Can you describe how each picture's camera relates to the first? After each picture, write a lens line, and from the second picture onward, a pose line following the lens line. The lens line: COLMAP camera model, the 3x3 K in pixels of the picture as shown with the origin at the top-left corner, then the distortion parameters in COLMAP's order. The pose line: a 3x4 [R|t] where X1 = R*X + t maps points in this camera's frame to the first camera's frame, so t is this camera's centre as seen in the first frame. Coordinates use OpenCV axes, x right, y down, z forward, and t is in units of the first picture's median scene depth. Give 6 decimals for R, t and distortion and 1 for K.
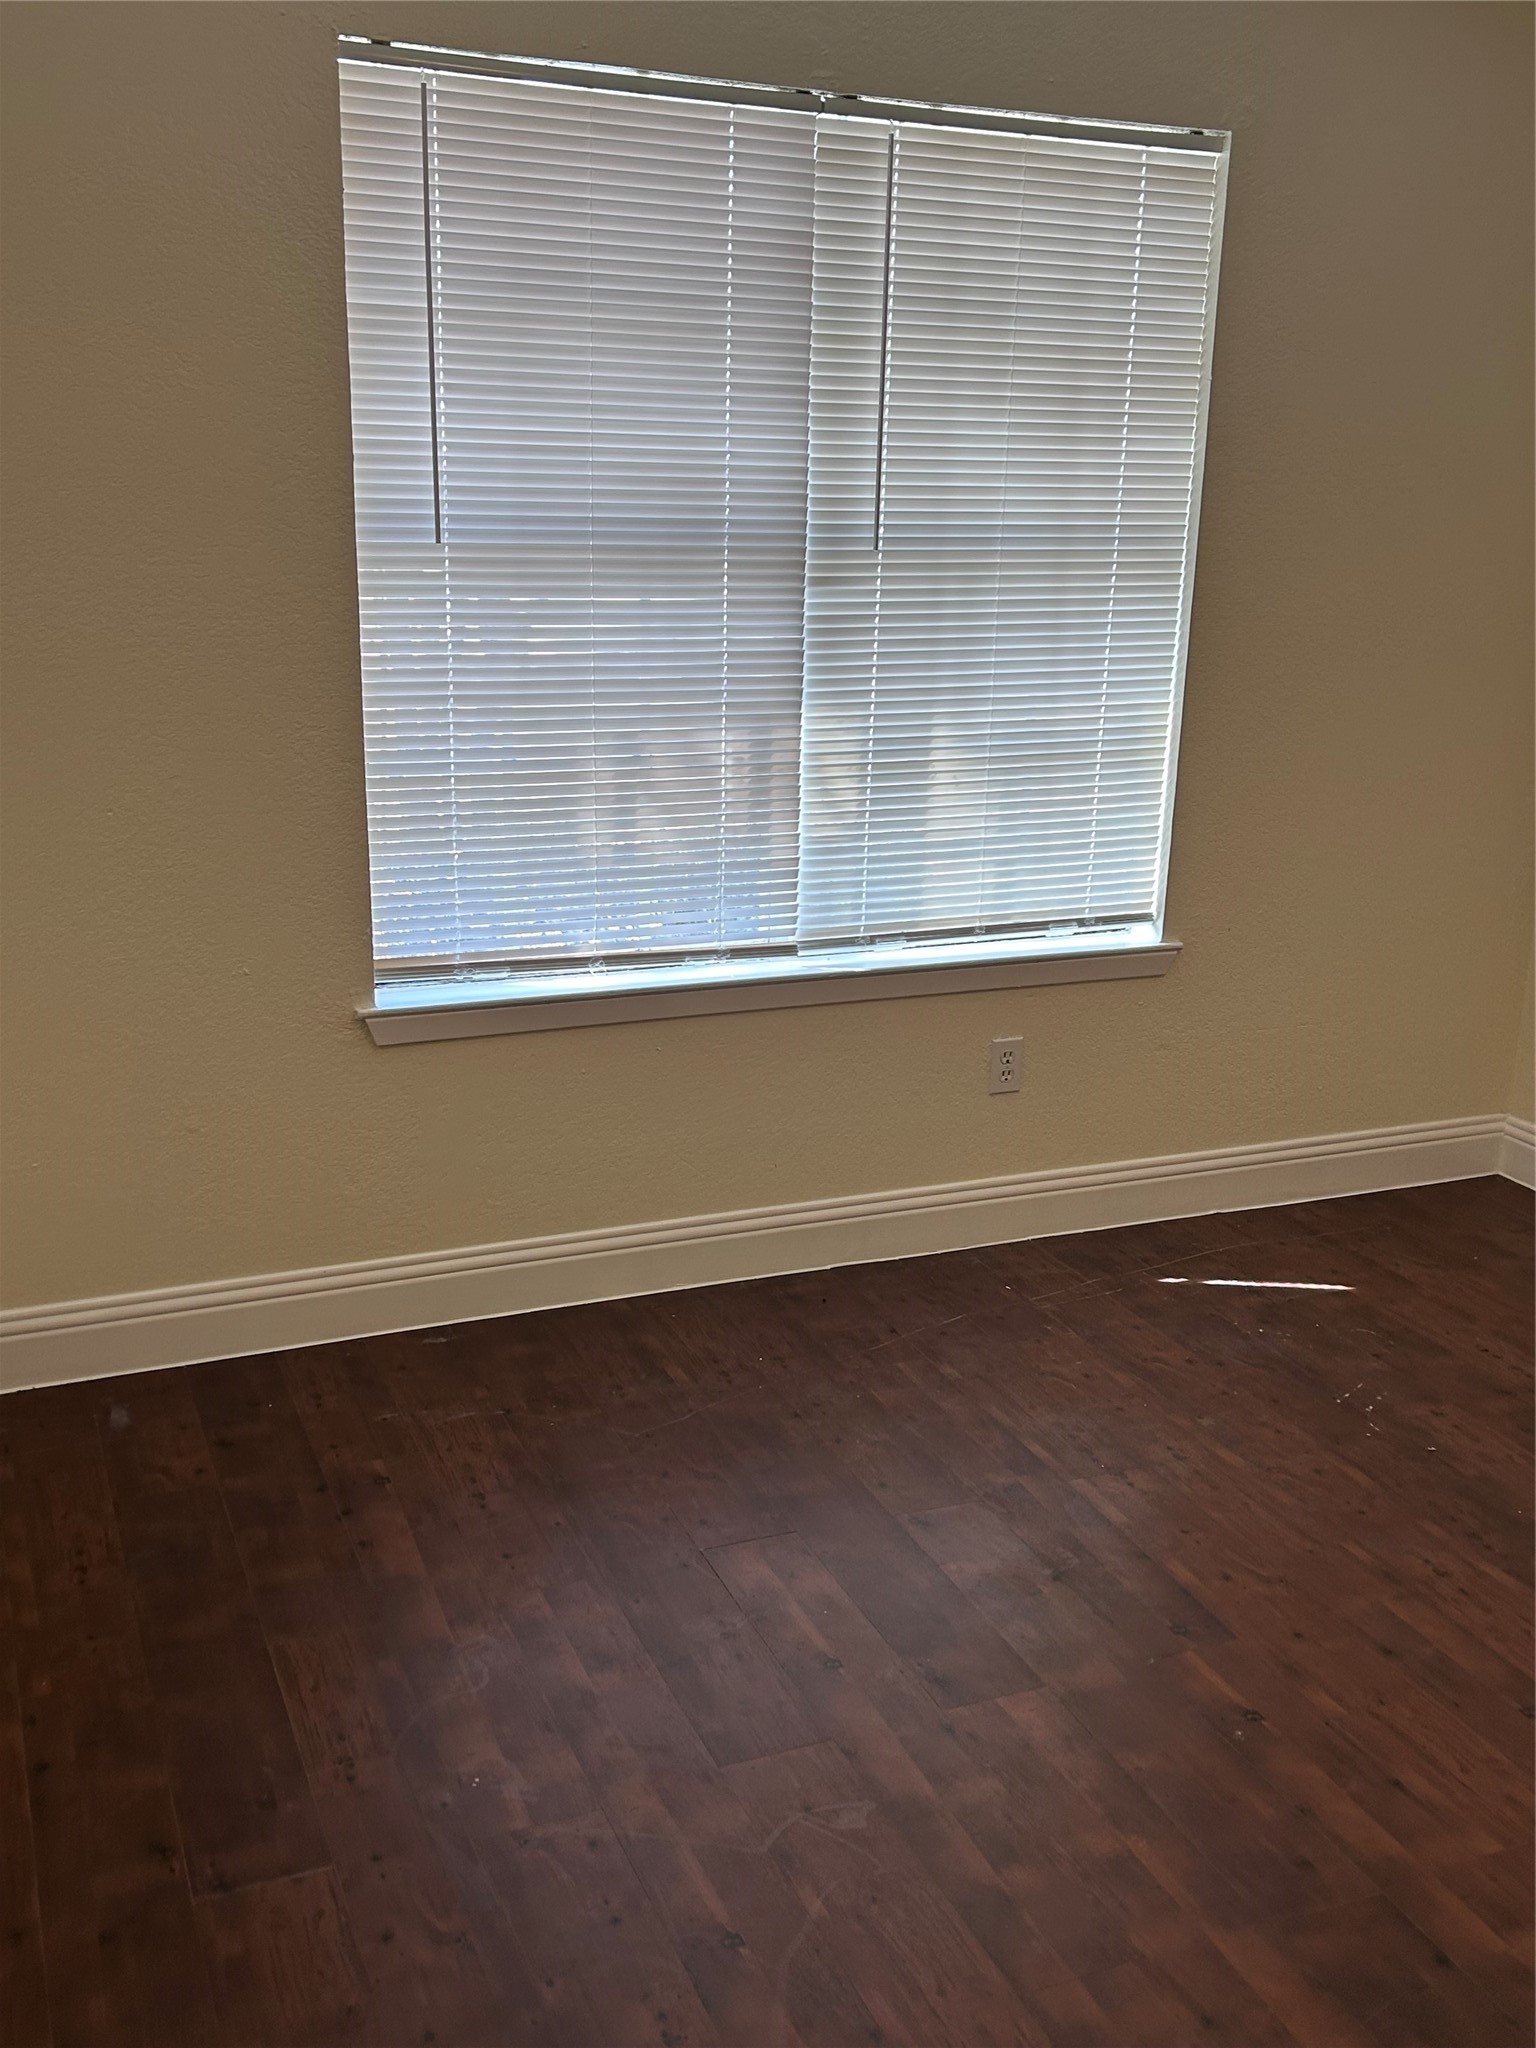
lens RADIAL K [[1955.3, 0, 763.1], [0, 1955.3, 1040.3], [0, 0, 1]] dist [0.023066, 0.000000]
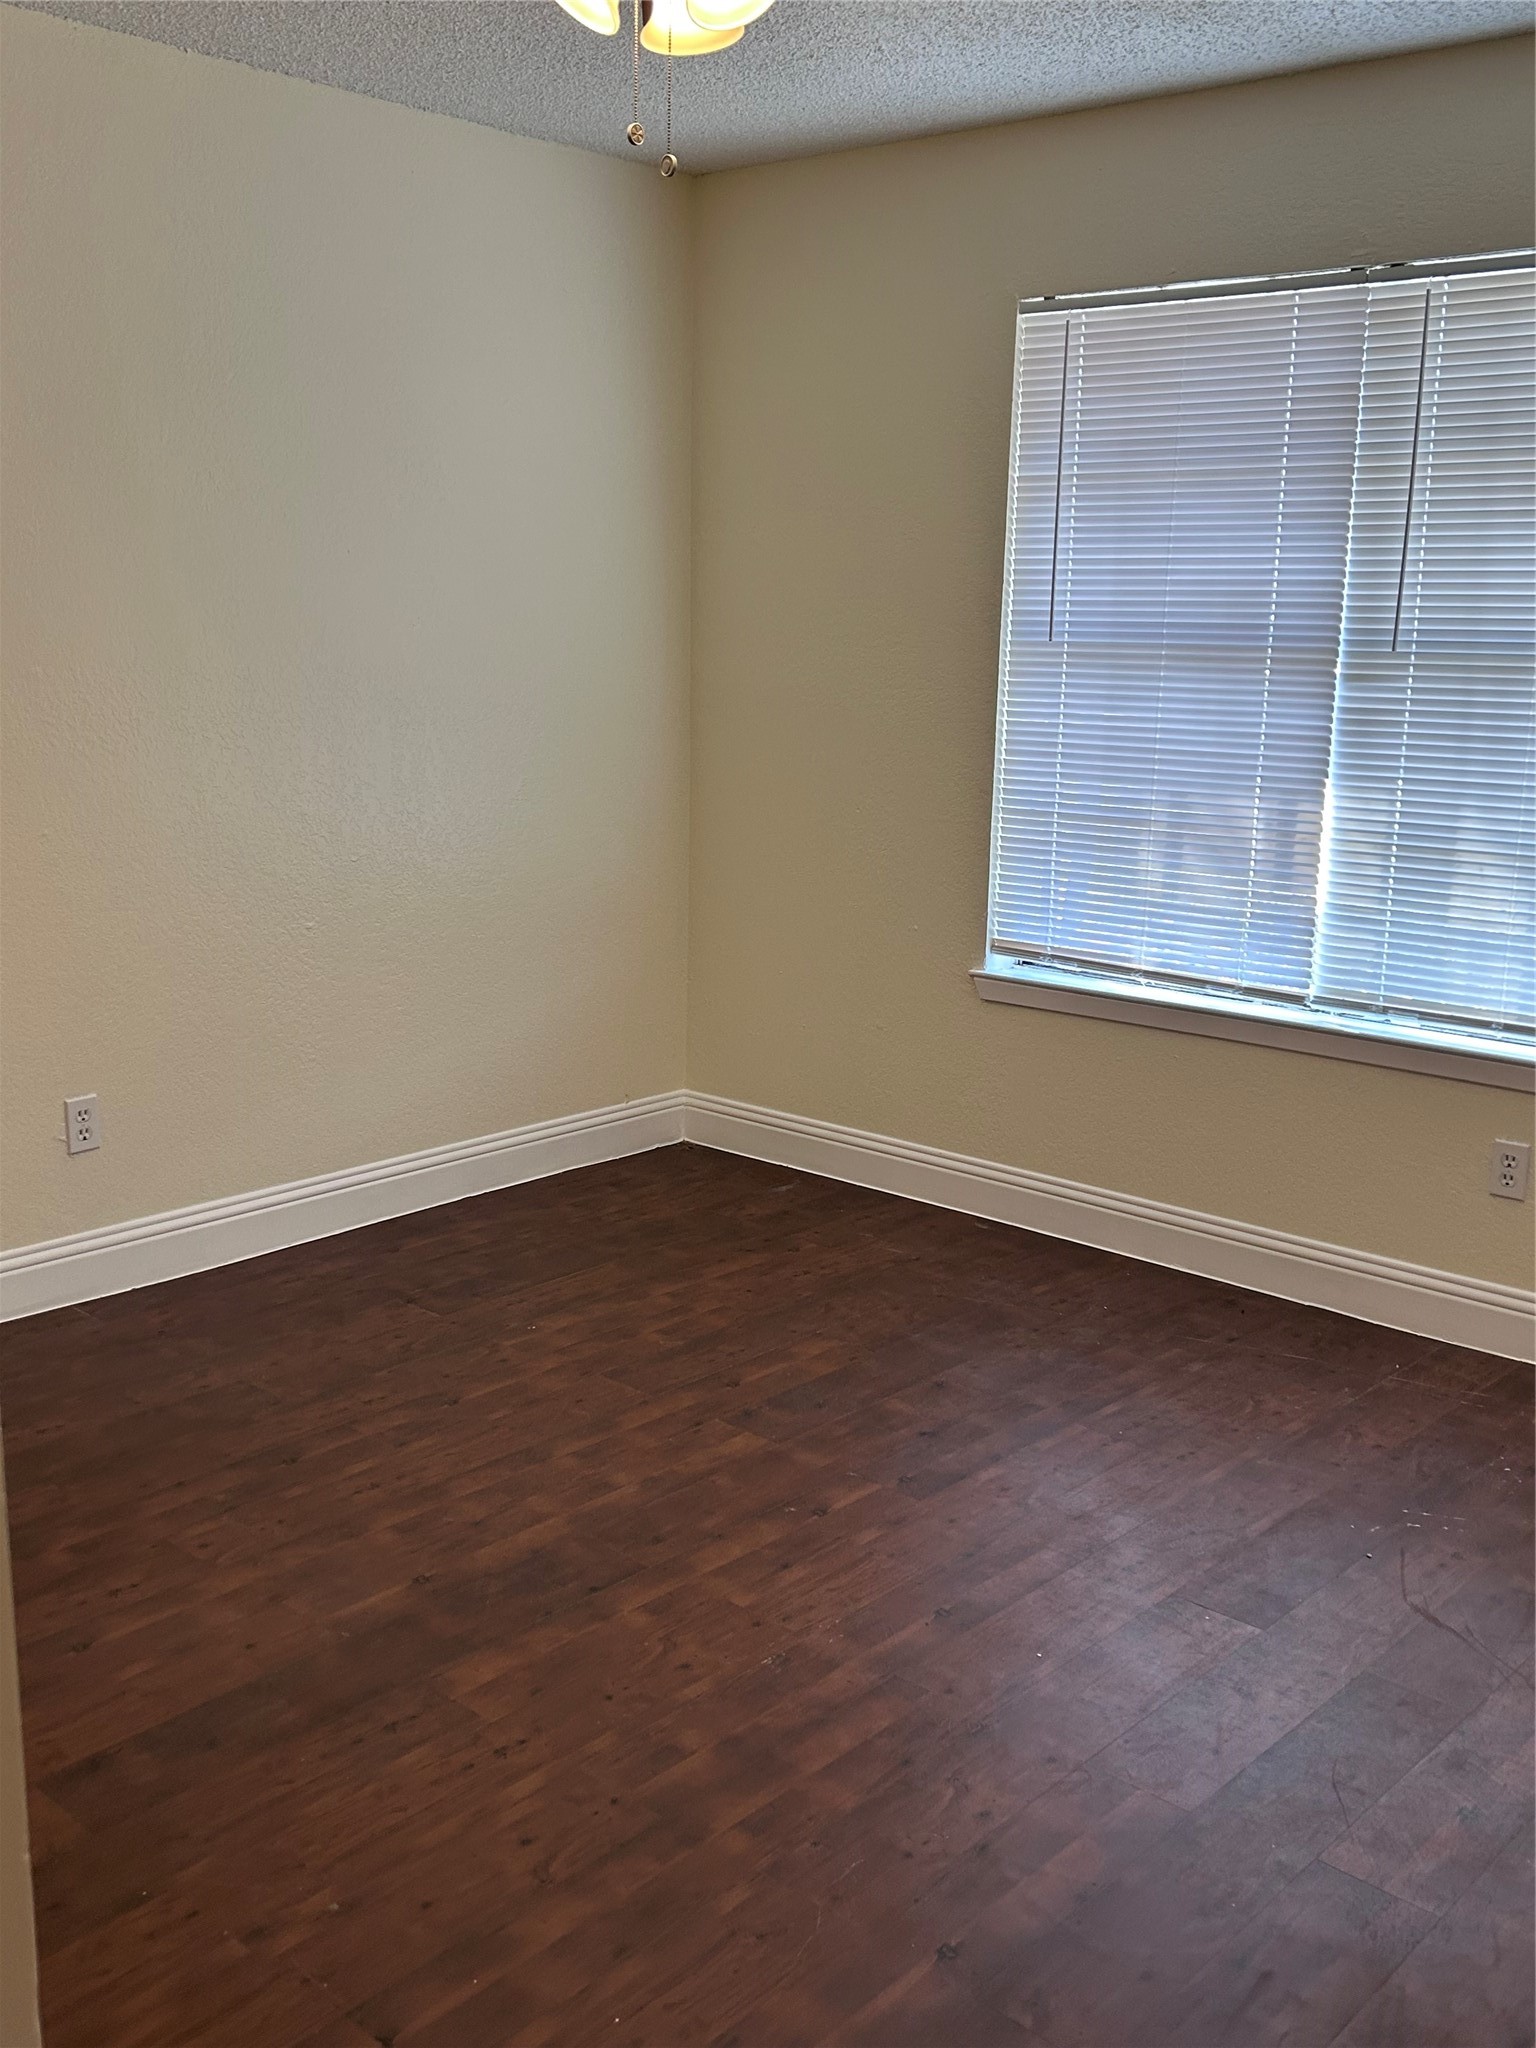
lens RADIAL K [[1955.3, 0, 761.7], [0, 1955.3, 1011.7], [0, 0, 1]] dist [0.023066, 0.000000]
pose [[0.419844, 0.160669, -0.893262, 0.955204], [-0.266428, 0.962663, 0.047928, -0.012185], [0.867610, 0.217867, 0.446975, 0.245461]]
